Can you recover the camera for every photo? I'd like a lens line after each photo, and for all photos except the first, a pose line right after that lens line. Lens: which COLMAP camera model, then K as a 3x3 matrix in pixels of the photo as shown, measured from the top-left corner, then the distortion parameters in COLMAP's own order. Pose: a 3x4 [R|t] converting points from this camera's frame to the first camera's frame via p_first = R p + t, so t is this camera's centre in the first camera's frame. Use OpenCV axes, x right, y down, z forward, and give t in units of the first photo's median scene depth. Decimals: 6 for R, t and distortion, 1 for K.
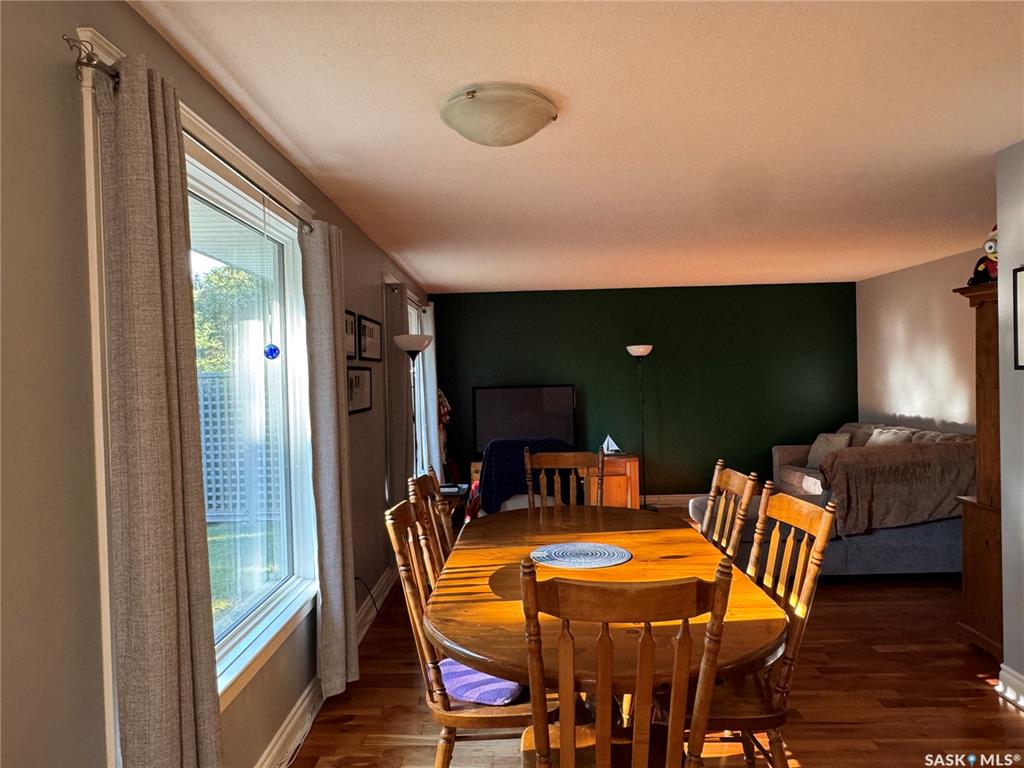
lens RADIAL K [[682.5, 0, 512.0], [0, 682.5, 384.0], [0, 0, 1]] dist [-0.007695, 0.000492]
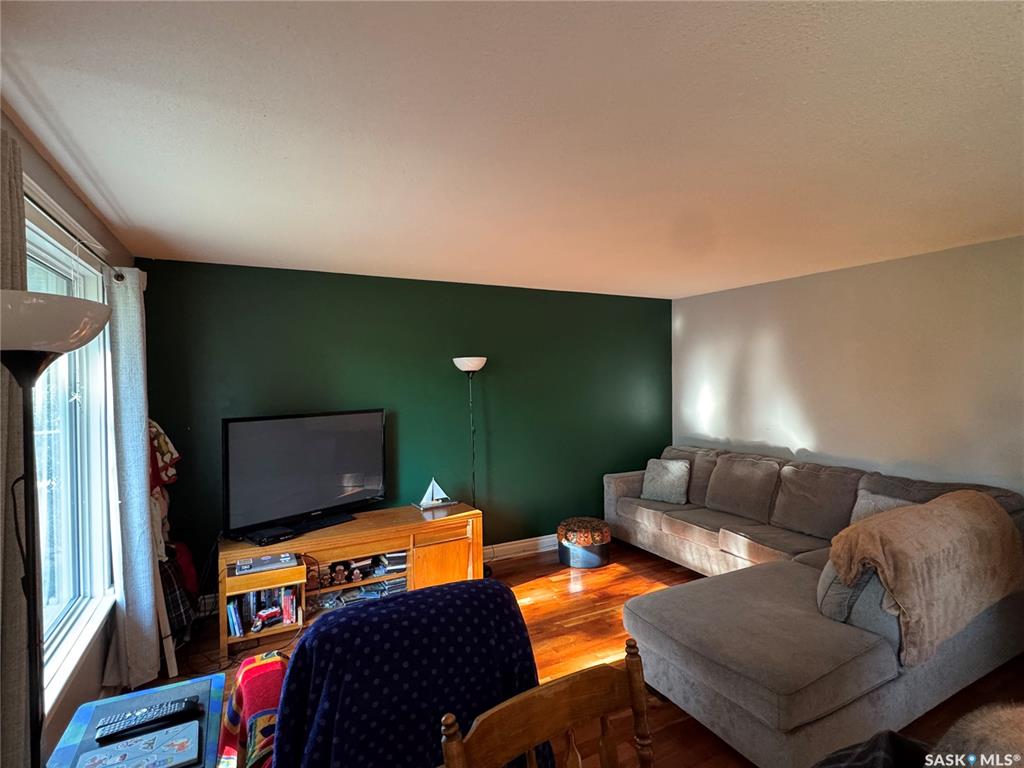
lens RADIAL K [[517.1, 0, 512.0], [0, 517.1, 384.0], [0, 0, 1]] dist [-0.003956, -0.001137]
pose [[0.888355, 0.011179, 0.459021, -0.038843], [-0.008524, 0.999933, -0.007856, -0.022796], [-0.459078, 0.003067, 0.888390, 0.470593]]
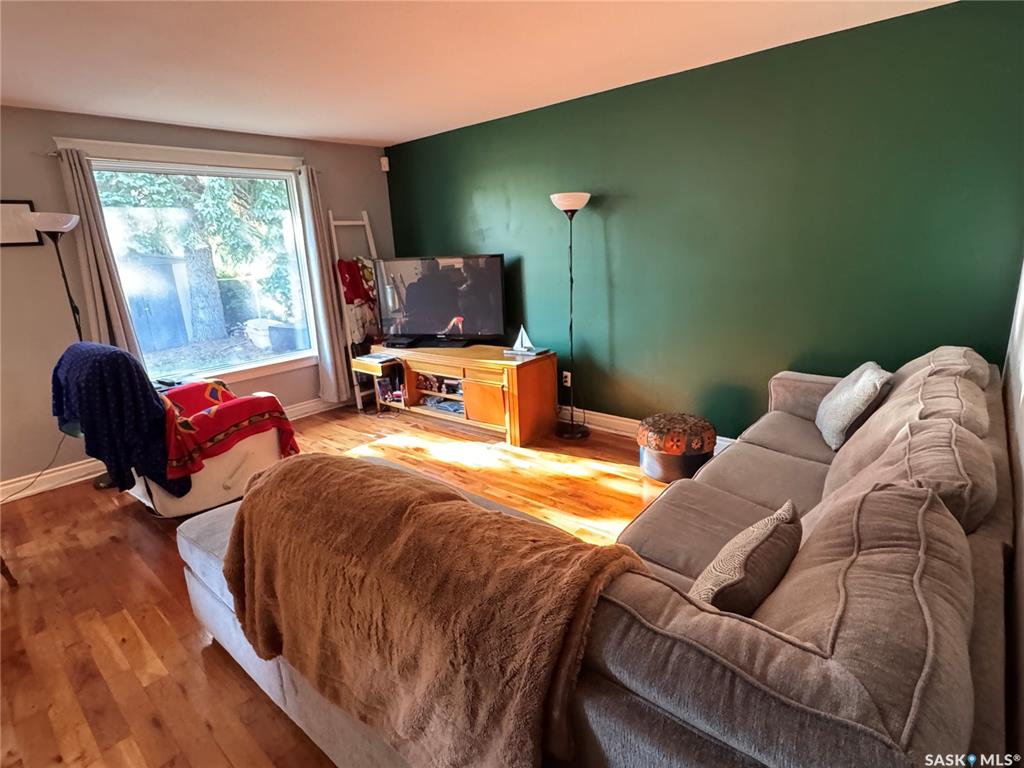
lens RADIAL K [[537.8, 0, 512.0], [0, 537.8, 384.0], [0, 0, 1]] dist [-0.000015, -0.000021]
pose [[0.753592, 0.160268, -0.637506, 0.513156], [0.019052, 0.964090, 0.264892, -0.019222], [0.657066, -0.211766, 0.723477, 0.559880]]
